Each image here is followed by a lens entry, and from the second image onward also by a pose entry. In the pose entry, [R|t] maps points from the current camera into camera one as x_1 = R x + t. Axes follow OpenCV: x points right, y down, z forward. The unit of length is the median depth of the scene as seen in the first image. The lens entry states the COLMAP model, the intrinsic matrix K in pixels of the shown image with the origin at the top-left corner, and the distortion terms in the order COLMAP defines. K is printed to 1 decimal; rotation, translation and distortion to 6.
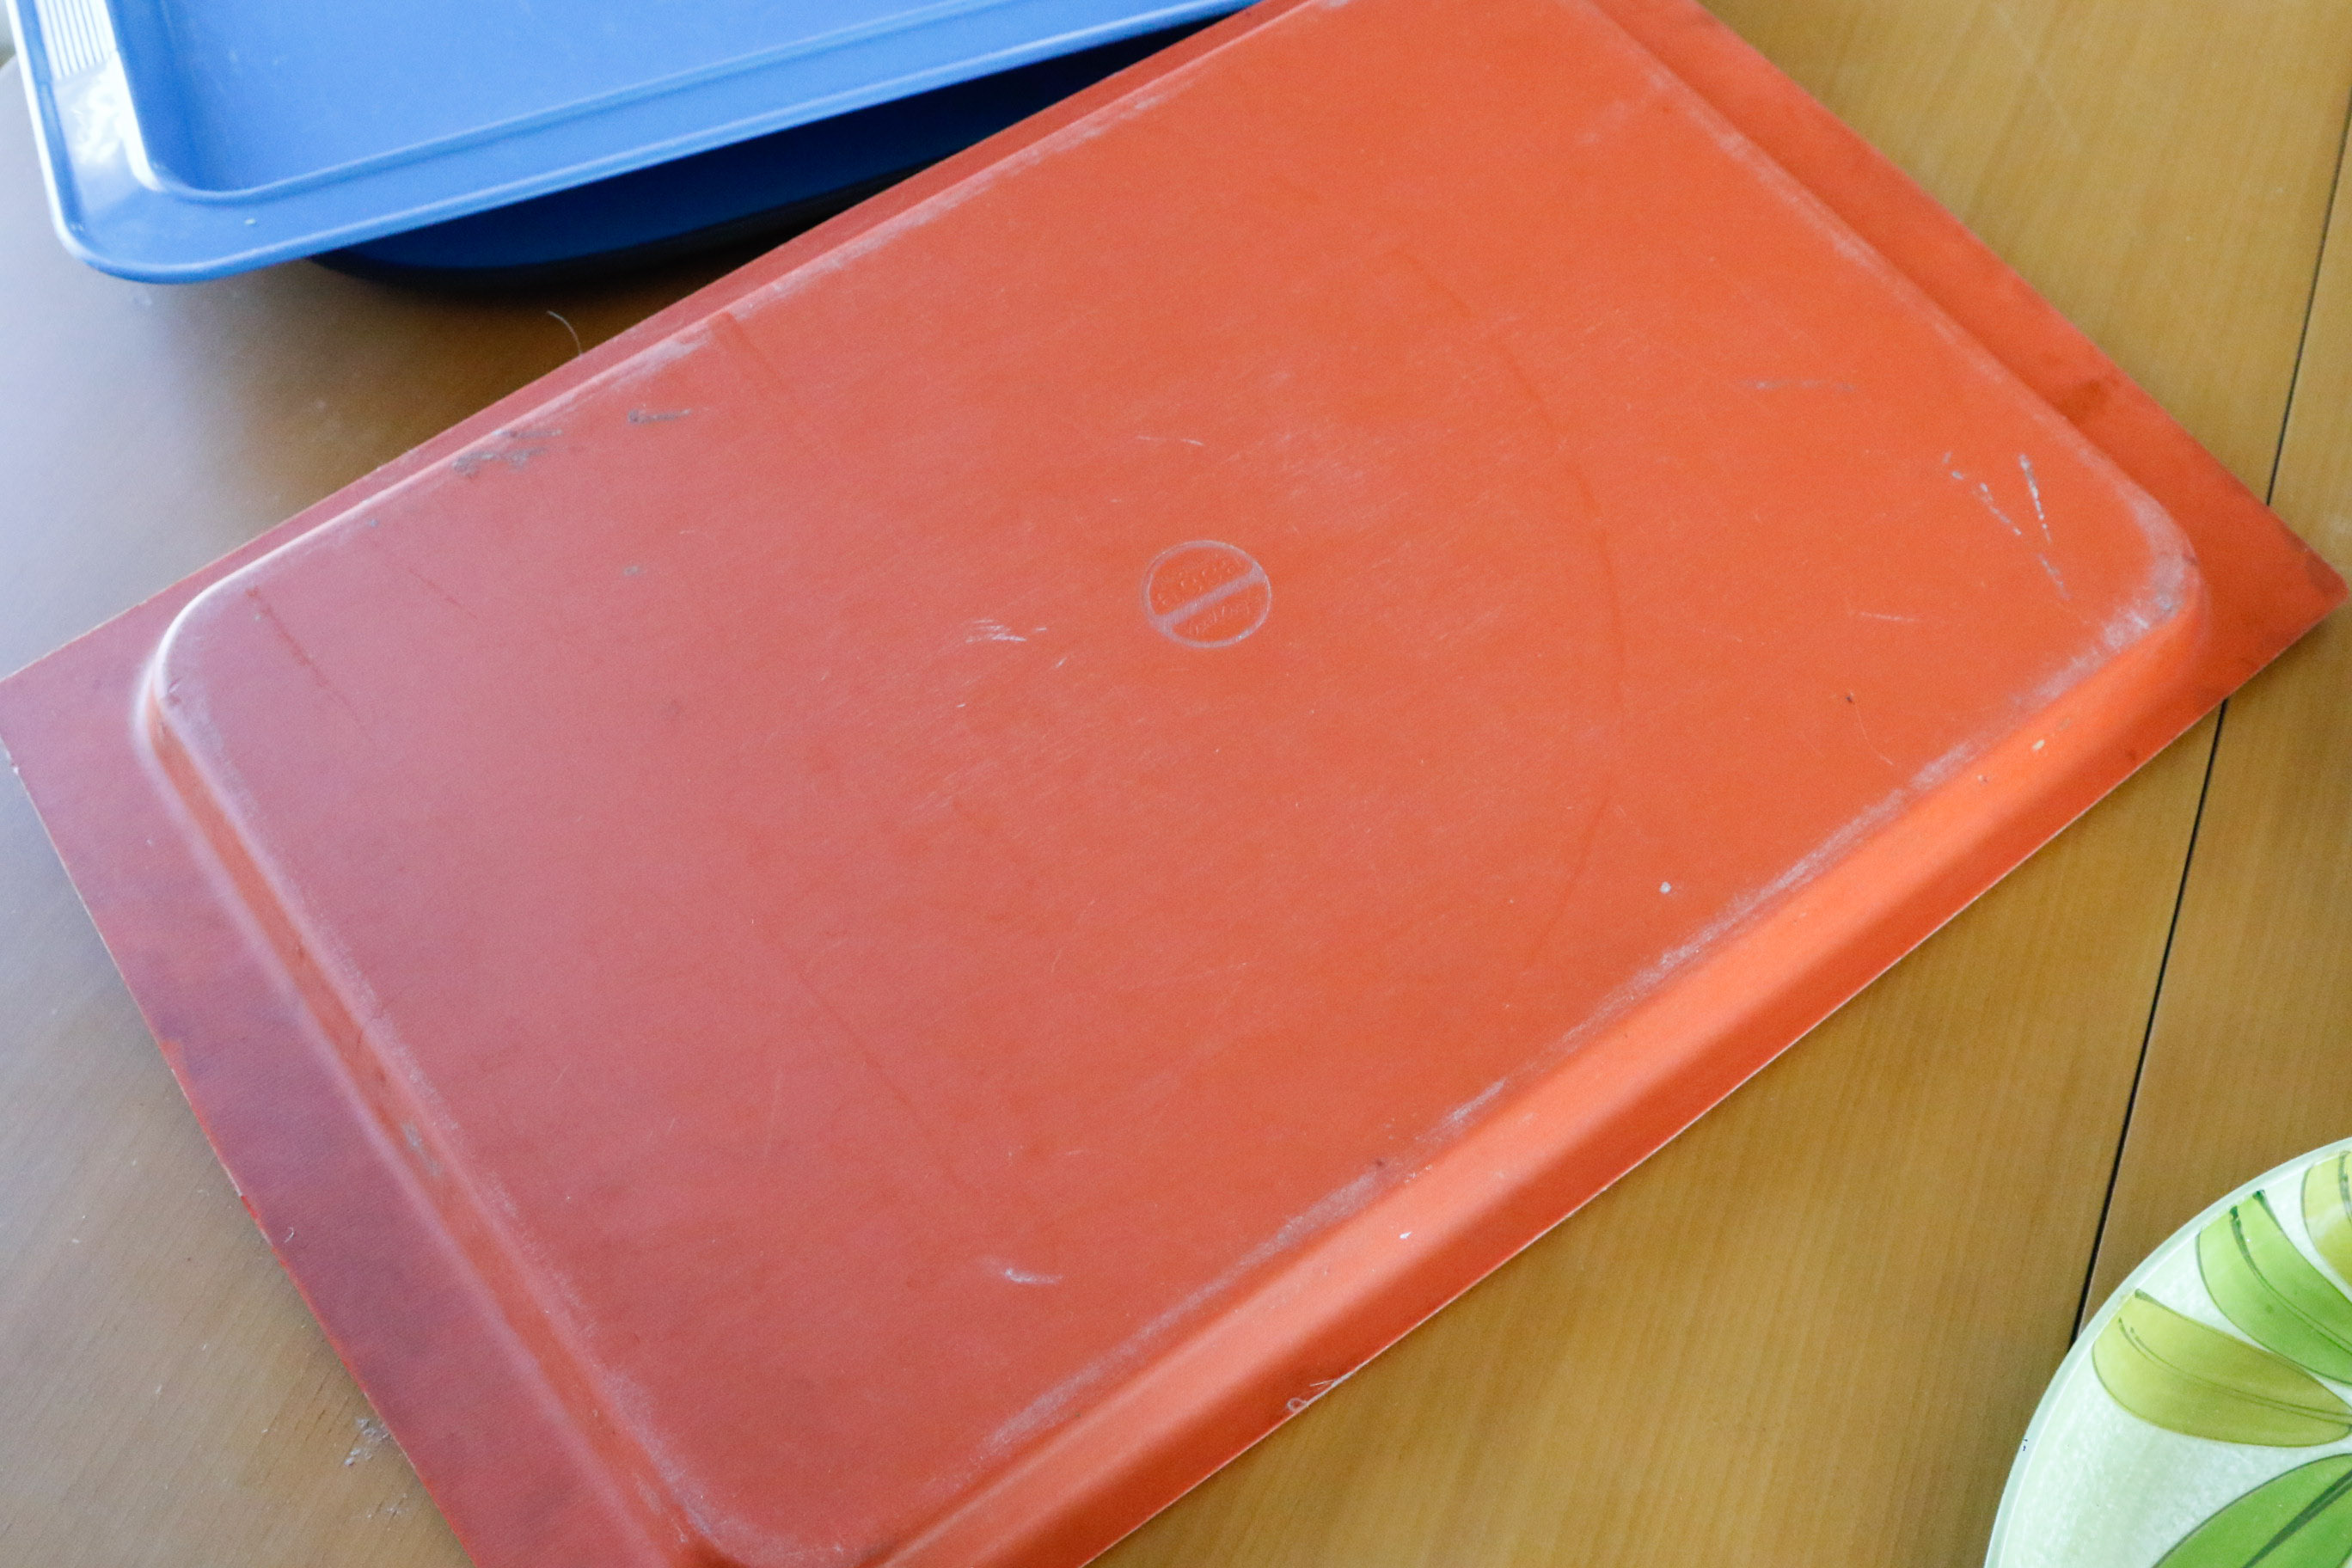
lens RADIAL K [[2561.5, 0, 1176.0], [0, 2561.5, 784.0], [0, 0, 1]] dist [-0.119872, 0.039088]
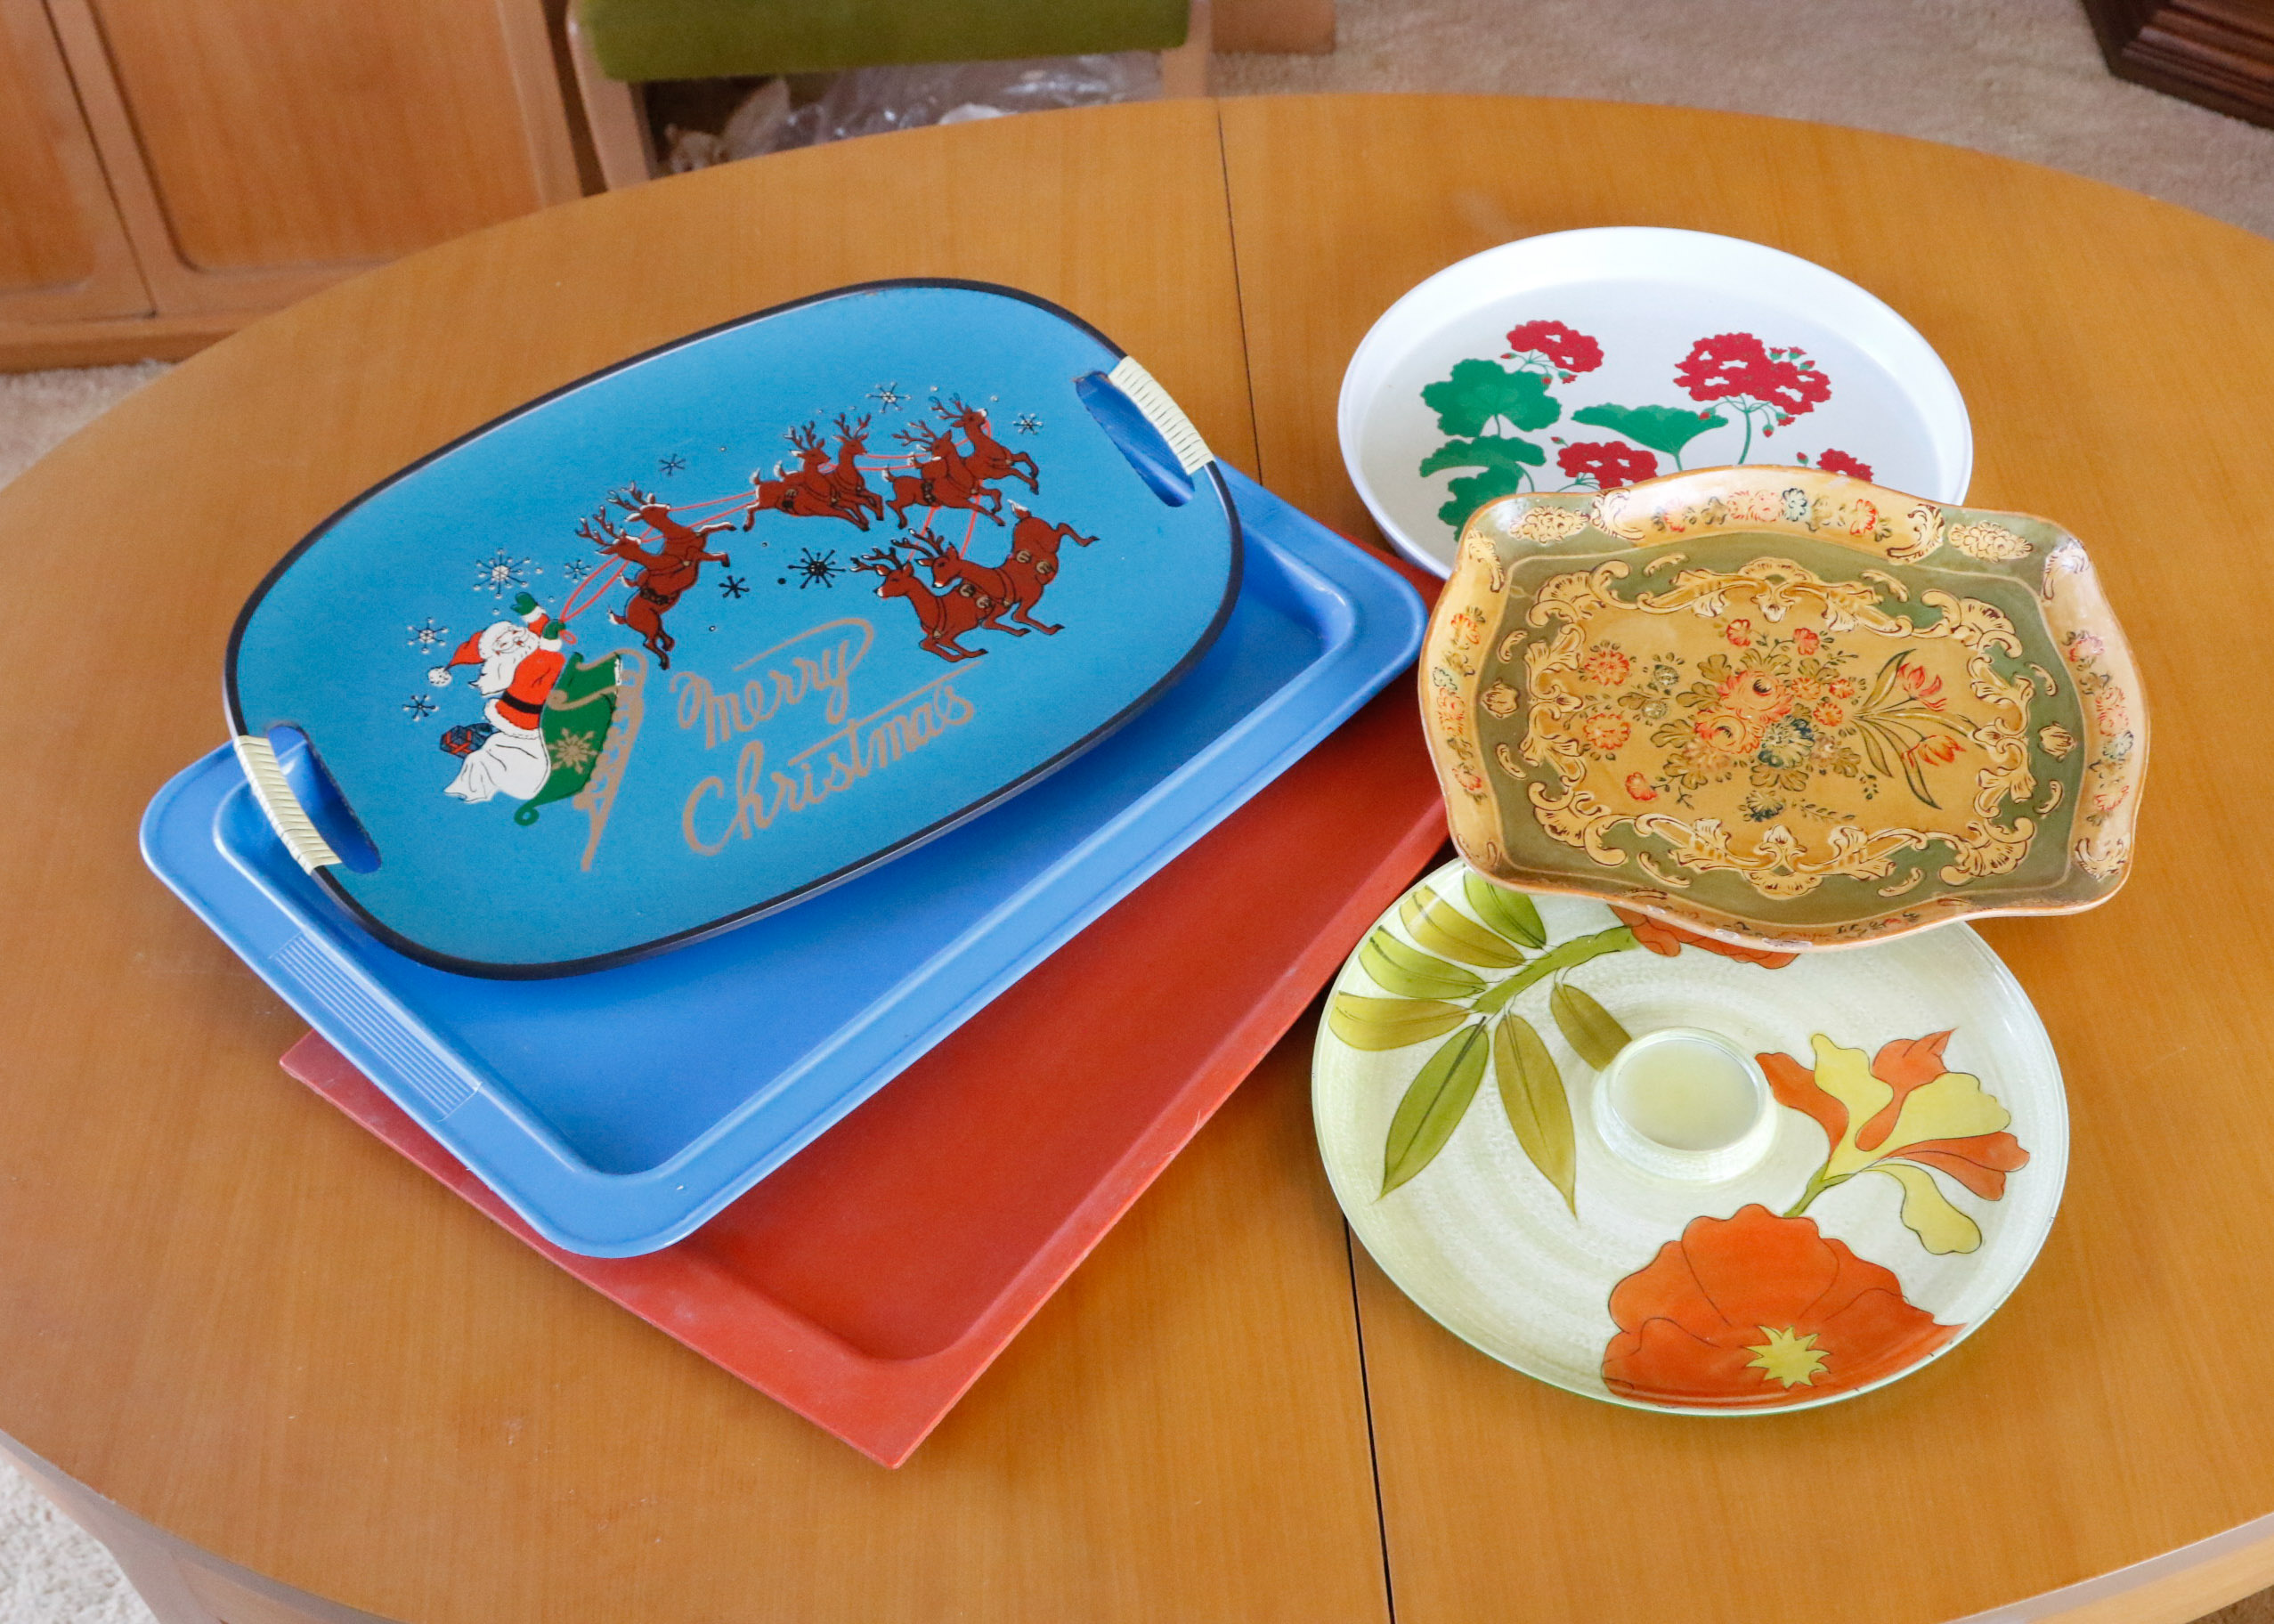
lens RADIAL K [[3161.7, 0, 1137.0], [0, 3161.7, 812.0], [0, 0, 1]] dist [-0.090508, 0.022384]
pose [[0.895791, -0.351890, 0.271537, -0.385748], [0.381089, 0.922474, -0.061748, 0.163895], [-0.228757, 0.158793, 0.960445, -1.375909]]
